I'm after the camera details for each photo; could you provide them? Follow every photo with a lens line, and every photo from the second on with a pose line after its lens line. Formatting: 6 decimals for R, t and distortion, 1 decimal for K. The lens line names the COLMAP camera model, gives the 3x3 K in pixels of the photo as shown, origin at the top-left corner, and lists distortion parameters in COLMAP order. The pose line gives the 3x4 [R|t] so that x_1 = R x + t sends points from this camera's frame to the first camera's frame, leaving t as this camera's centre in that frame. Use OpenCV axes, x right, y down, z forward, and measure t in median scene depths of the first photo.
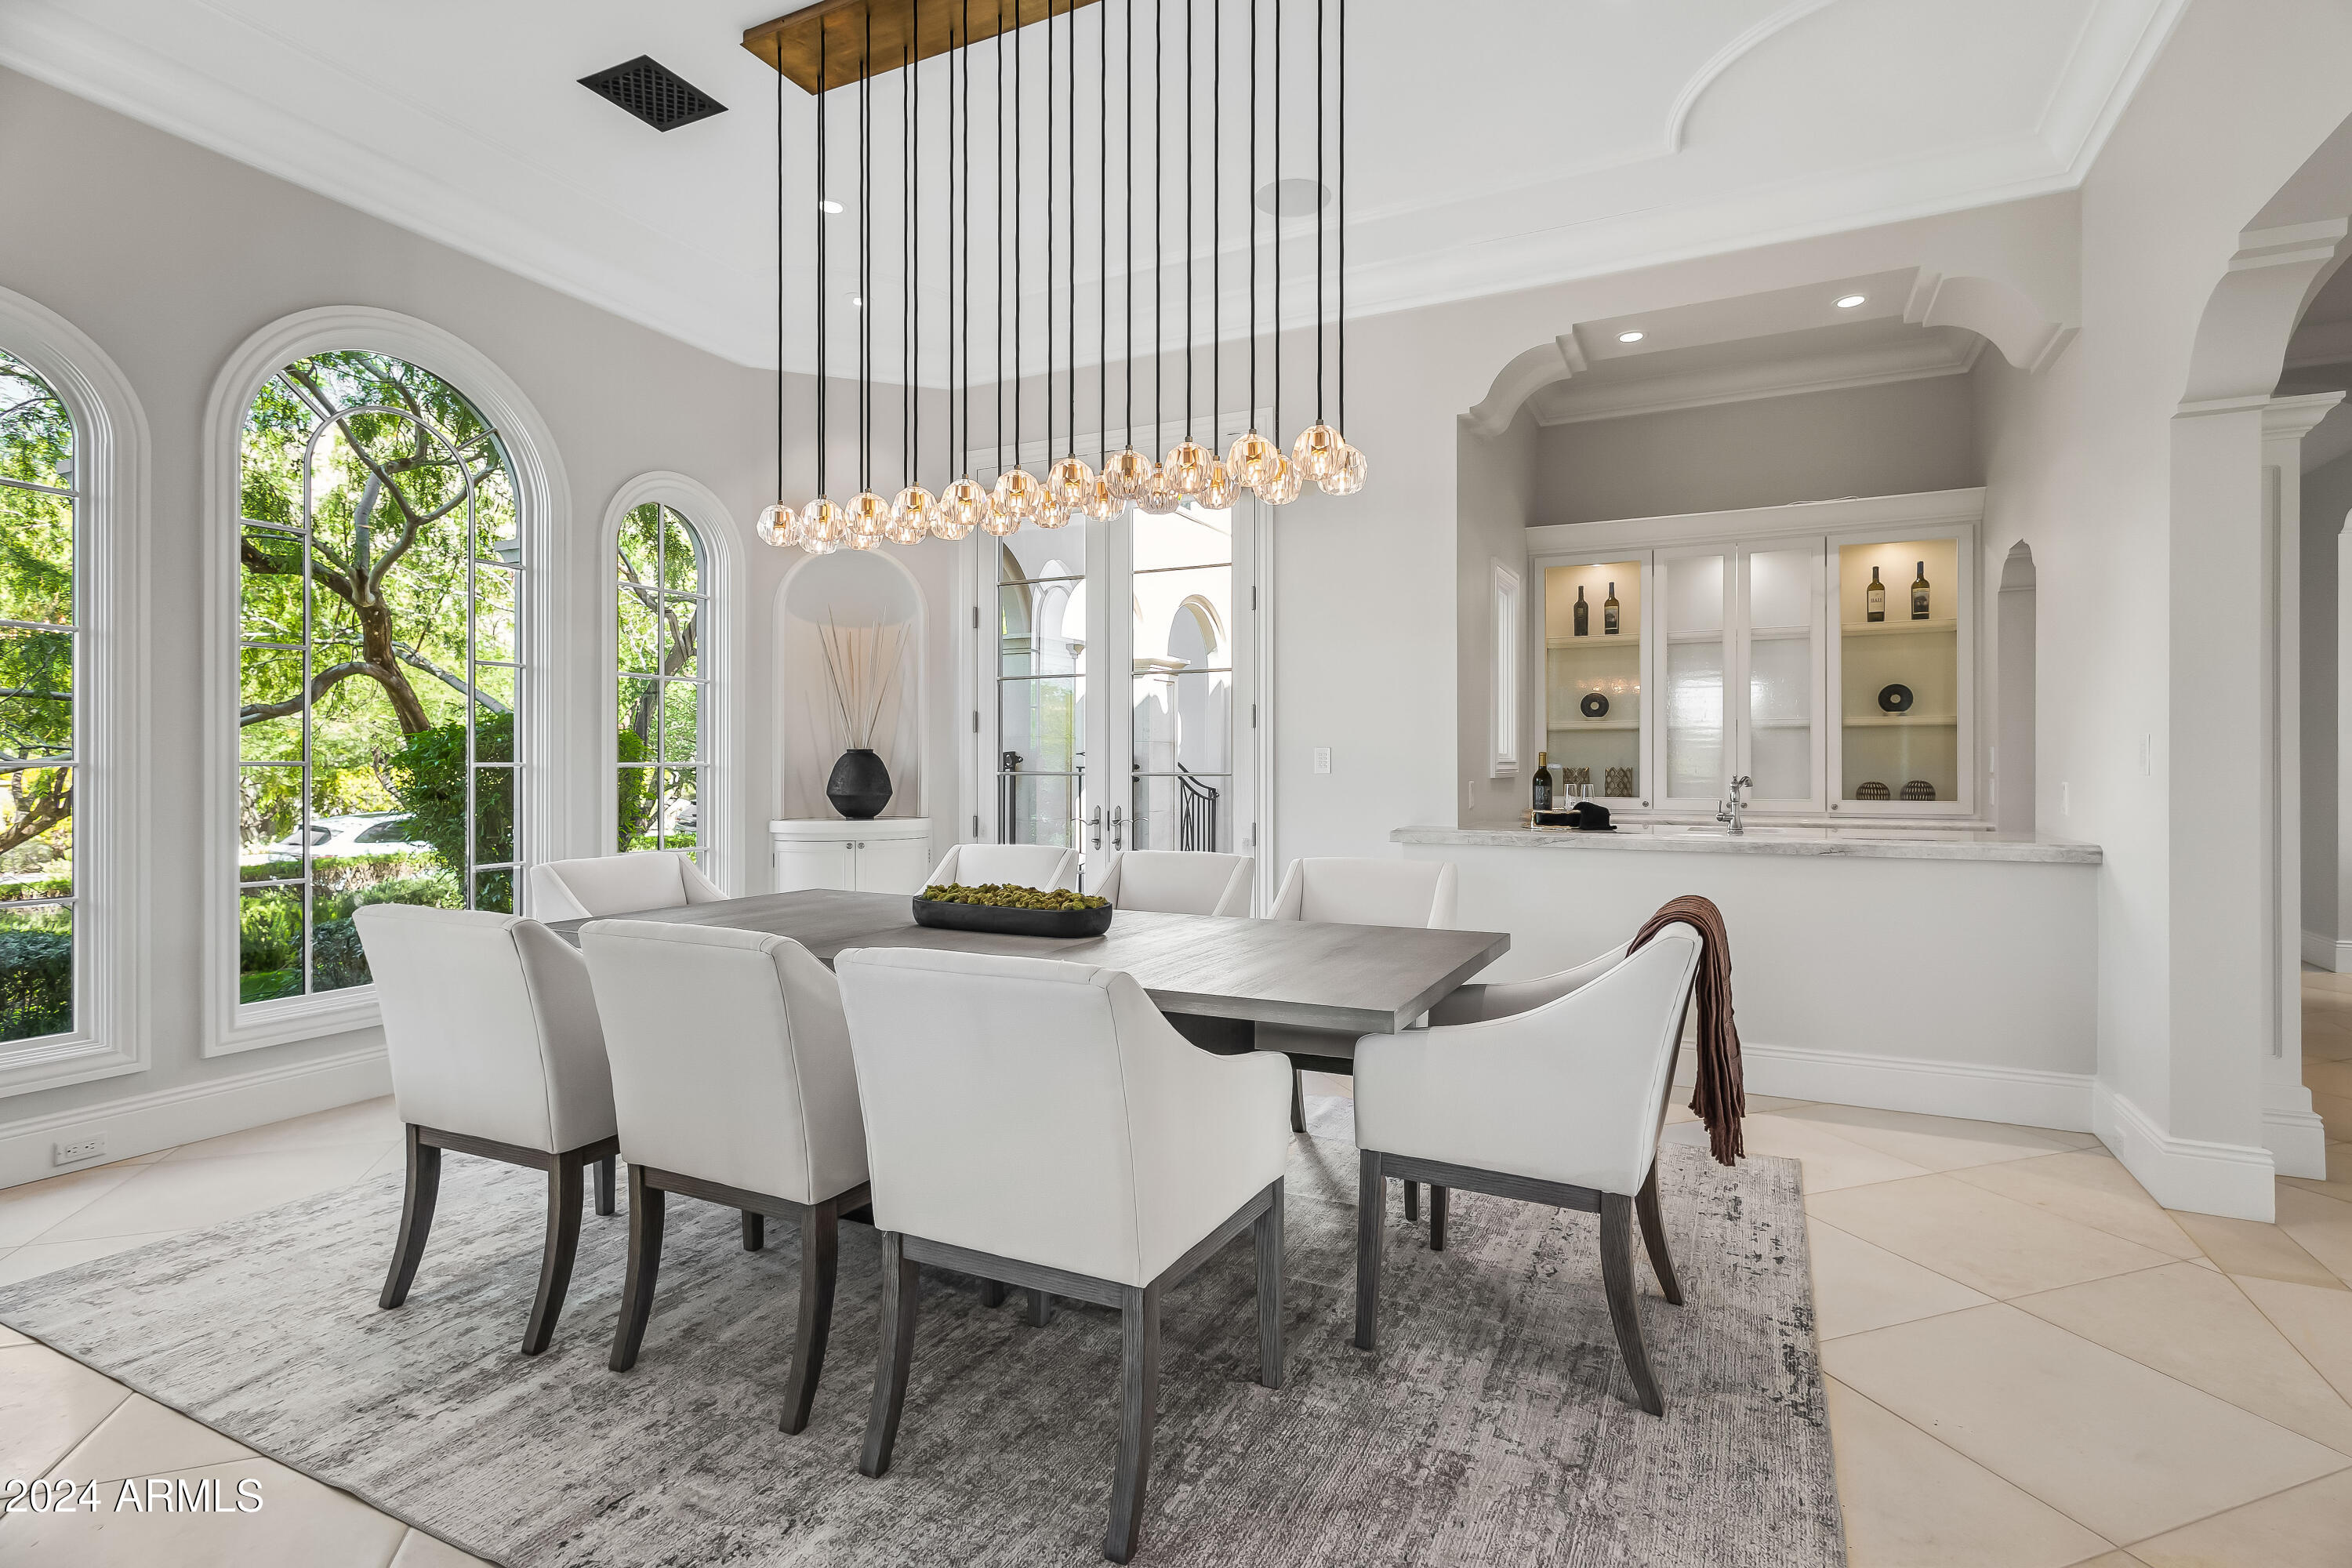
lens RADIAL K [[1110.7, 0, 1195.8], [0, 1110.7, 773.6], [0, 0, 1]] dist [0.001911, -0.000356]
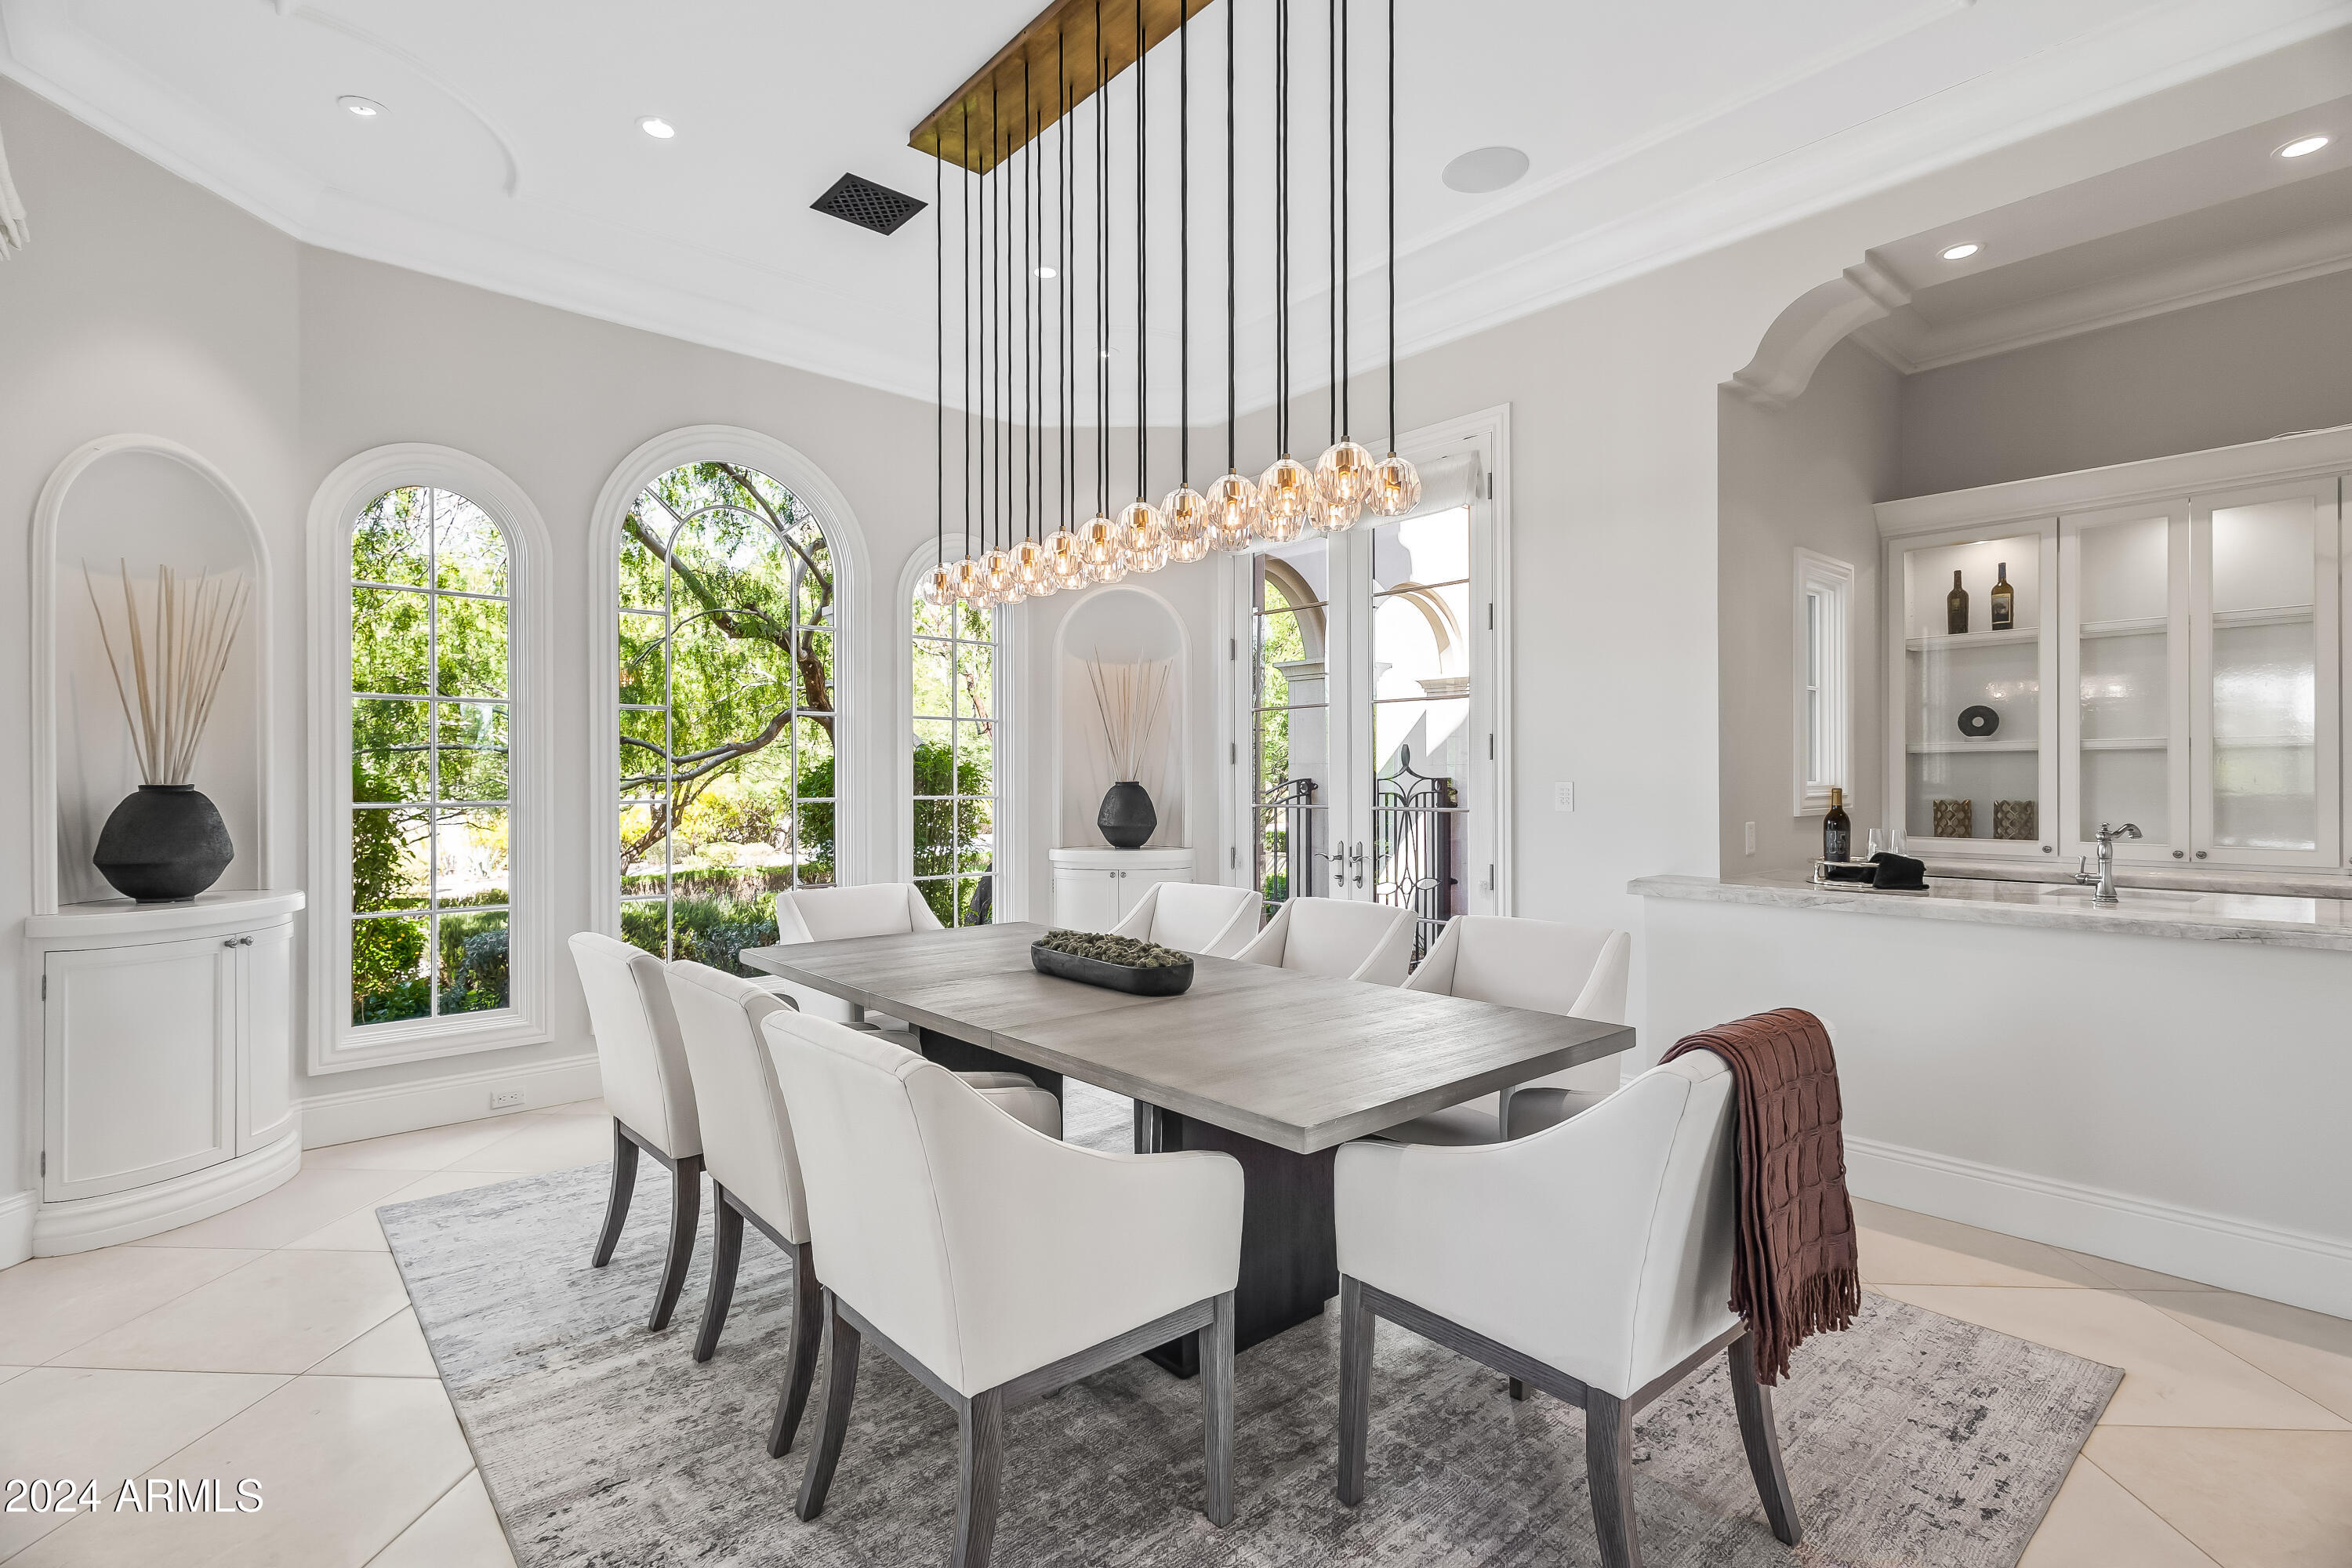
lens RADIAL K [[1110.7, 0, 1176.5], [0, 1110.7, 788.5], [0, 0, 1]] dist [0.001911, -0.000356]
pose [[0.923061, -0.002031, -0.384647, 0.247224], [0.002805, 0.999995, 0.001451, -0.029569], [0.384642, -0.002419, 0.923062, 0.100003]]
